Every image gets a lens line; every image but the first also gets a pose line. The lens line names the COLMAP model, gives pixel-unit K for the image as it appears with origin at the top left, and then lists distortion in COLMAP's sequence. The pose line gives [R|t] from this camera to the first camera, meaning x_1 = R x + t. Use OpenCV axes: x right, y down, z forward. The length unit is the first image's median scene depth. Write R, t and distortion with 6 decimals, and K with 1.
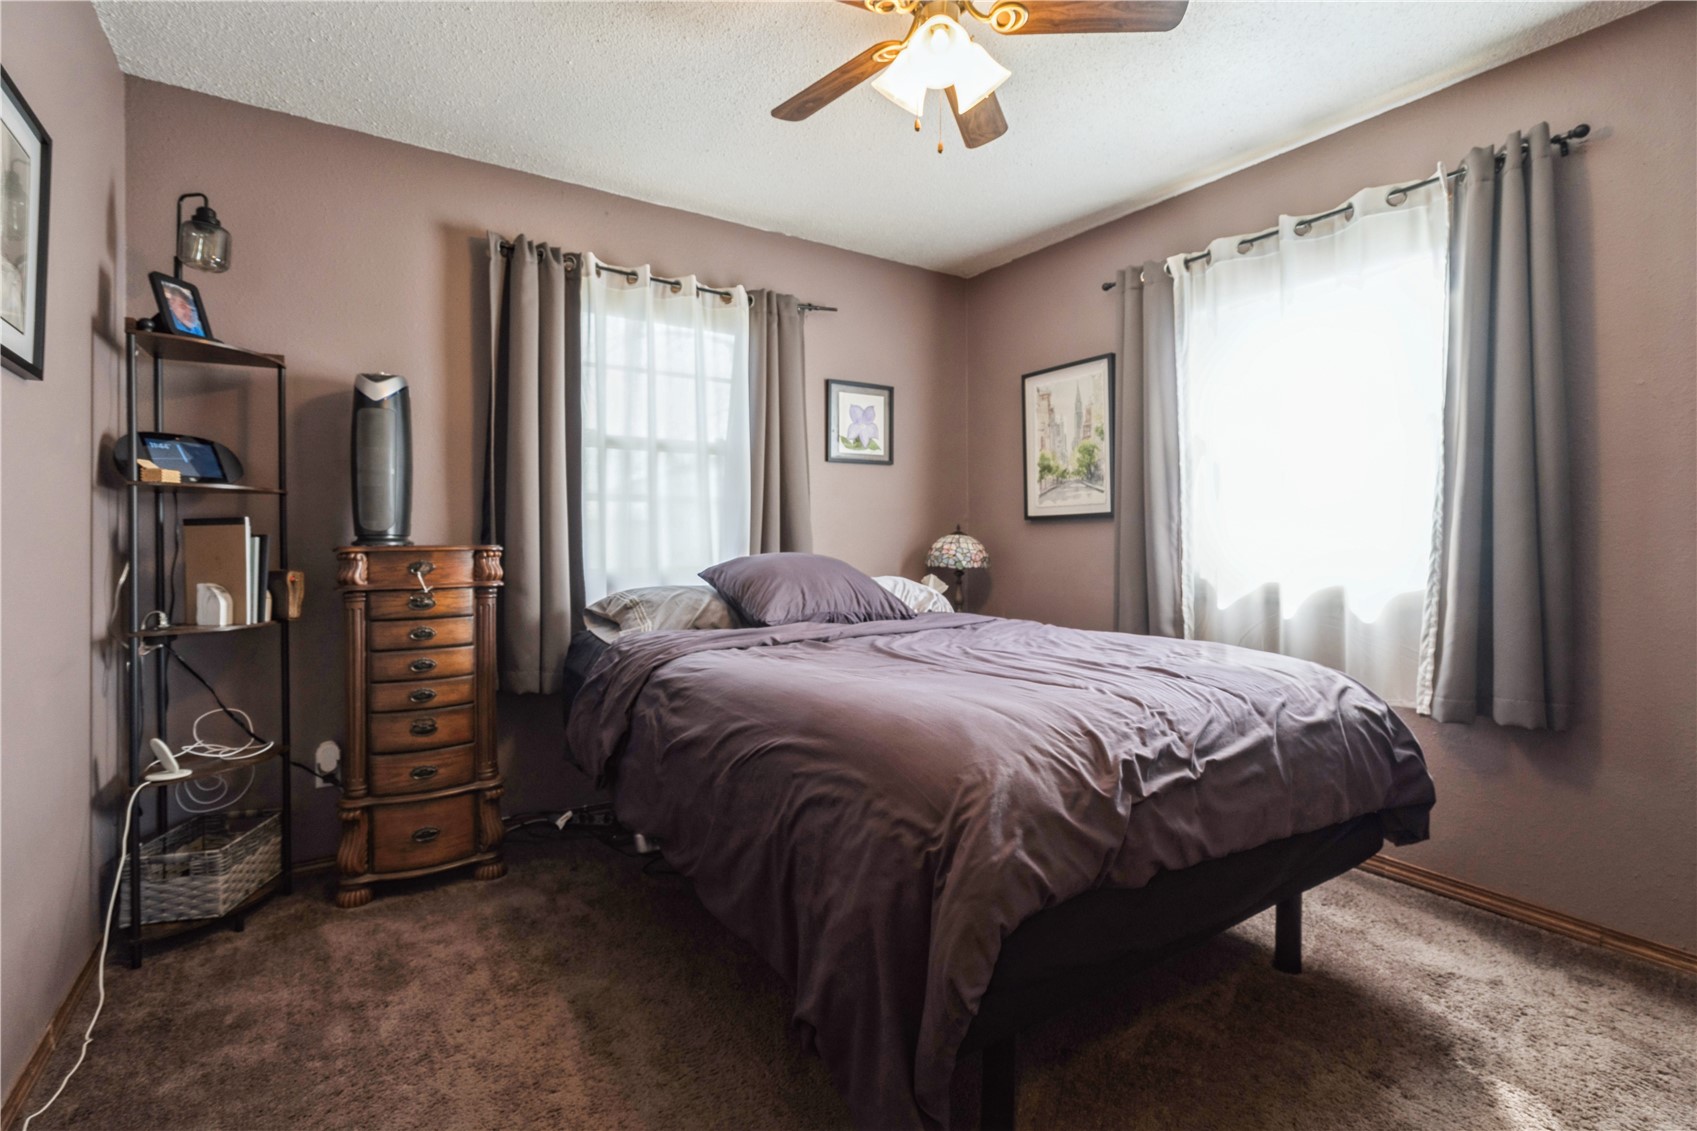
lens RADIAL K [[780.1, 0, 844.4], [0, 780.1, 548.5], [0, 0, 1]] dist [-0.000313, 0.000458]
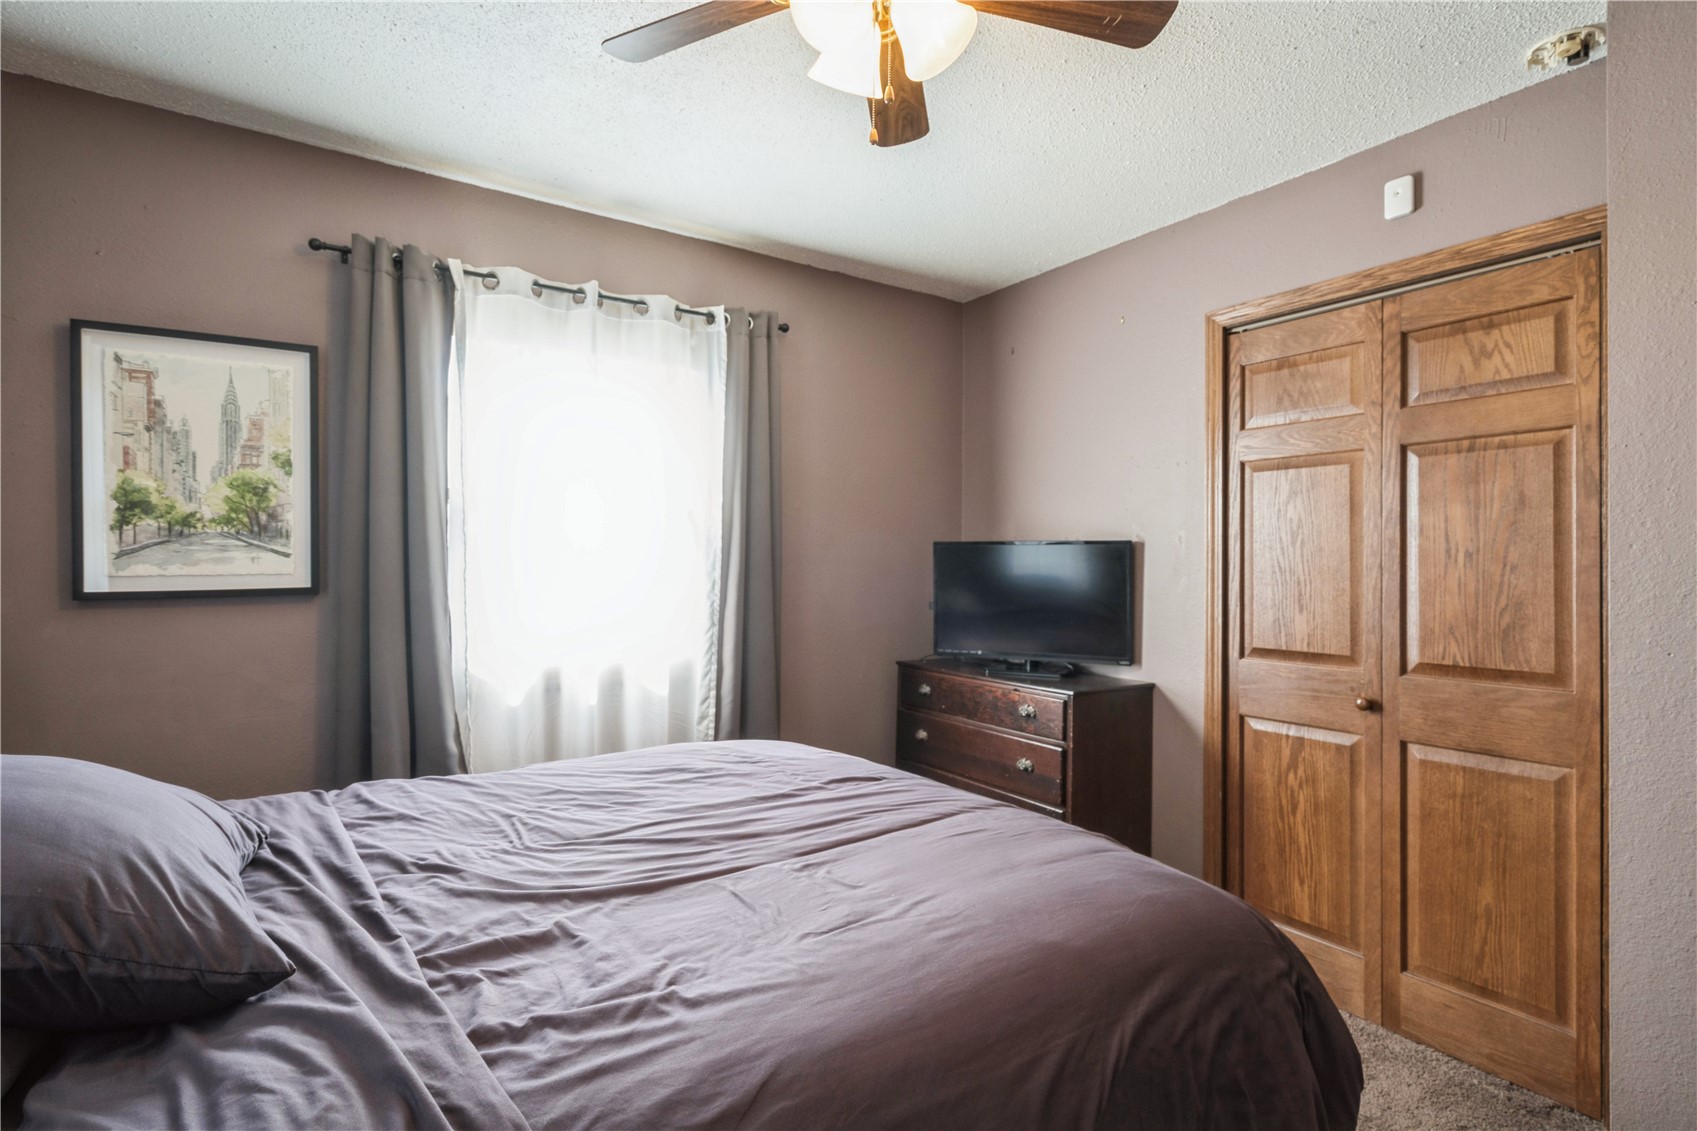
lens RADIAL K [[812.2, 0, 845.0], [0, 812.2, 568.9], [0, 0, 1]] dist [0.002533, 0.000007]
pose [[0.008889, -0.002431, 0.999958, -0.327329], [0.010973, 0.999937, 0.002334, -0.057805], [-0.999900, 0.010951, 0.008915, 0.530221]]
